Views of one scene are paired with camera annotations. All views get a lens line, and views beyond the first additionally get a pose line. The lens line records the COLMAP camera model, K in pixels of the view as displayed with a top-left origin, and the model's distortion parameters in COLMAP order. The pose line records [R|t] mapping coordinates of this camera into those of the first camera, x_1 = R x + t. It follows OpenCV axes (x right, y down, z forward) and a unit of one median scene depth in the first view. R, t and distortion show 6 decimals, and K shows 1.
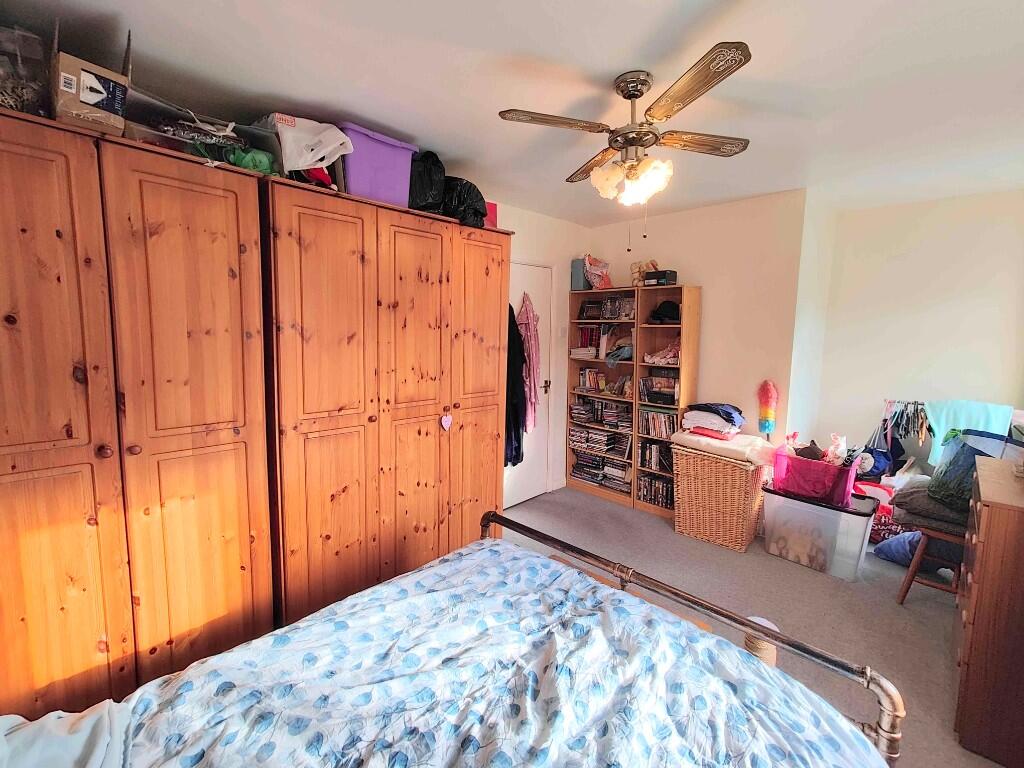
lens RADIAL K [[446.5, 0, 510.9], [0, 446.5, 378.9], [0, 0, 1]] dist [0.002074, 0.001268]
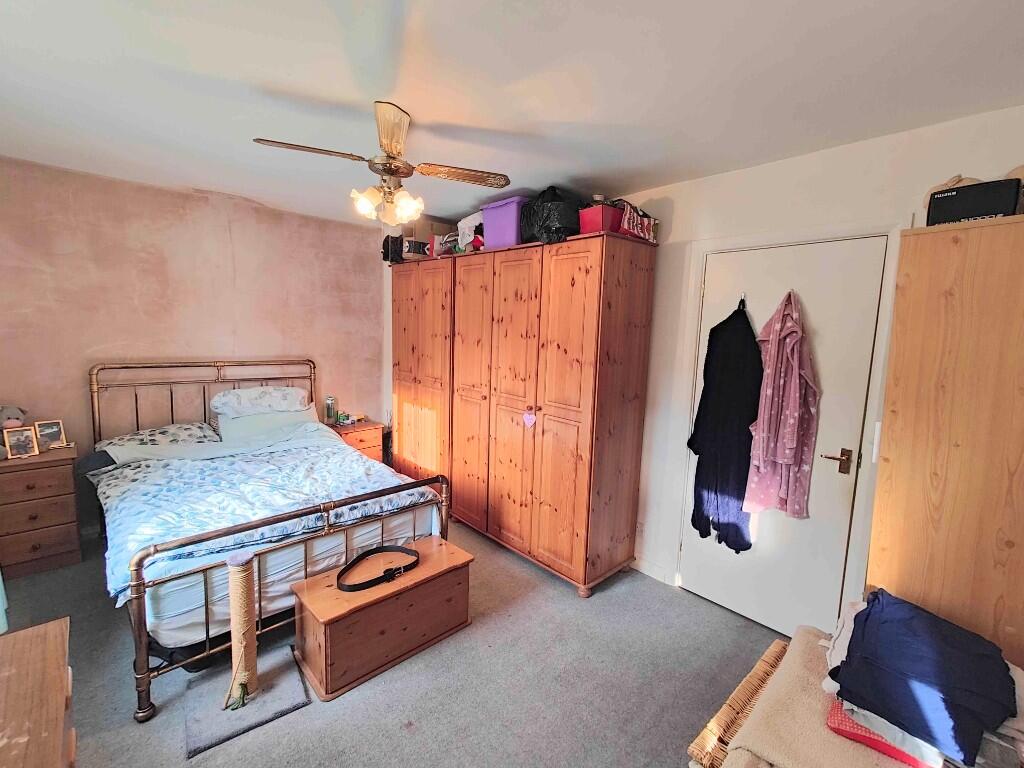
lens RADIAL K [[446.5, 0, 510.9], [0, 446.5, 378.9], [0, 0, 1]] dist [0.002074, 0.001268]
pose [[-0.043981, 0.102647, -0.993745, 0.869983], [-0.148817, 0.982936, 0.108117, -0.109170], [0.987886, 0.152642, -0.027955, 0.853732]]
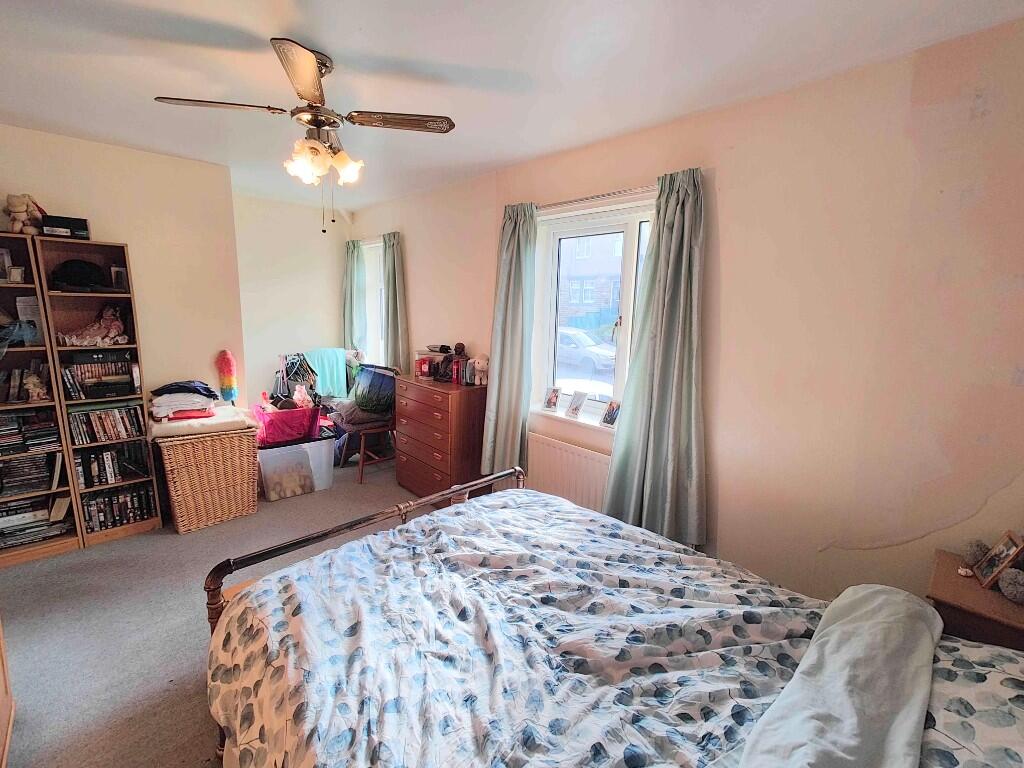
lens RADIAL K [[446.5, 0, 510.9], [0, 446.5, 378.9], [0, 0, 1]] dist [0.002074, 0.001268]
pose [[0.050591, -0.176003, 0.983089, -0.489237], [0.090427, 0.981113, 0.170996, -0.056474], [-0.994617, 0.080247, 0.065551, 0.329787]]
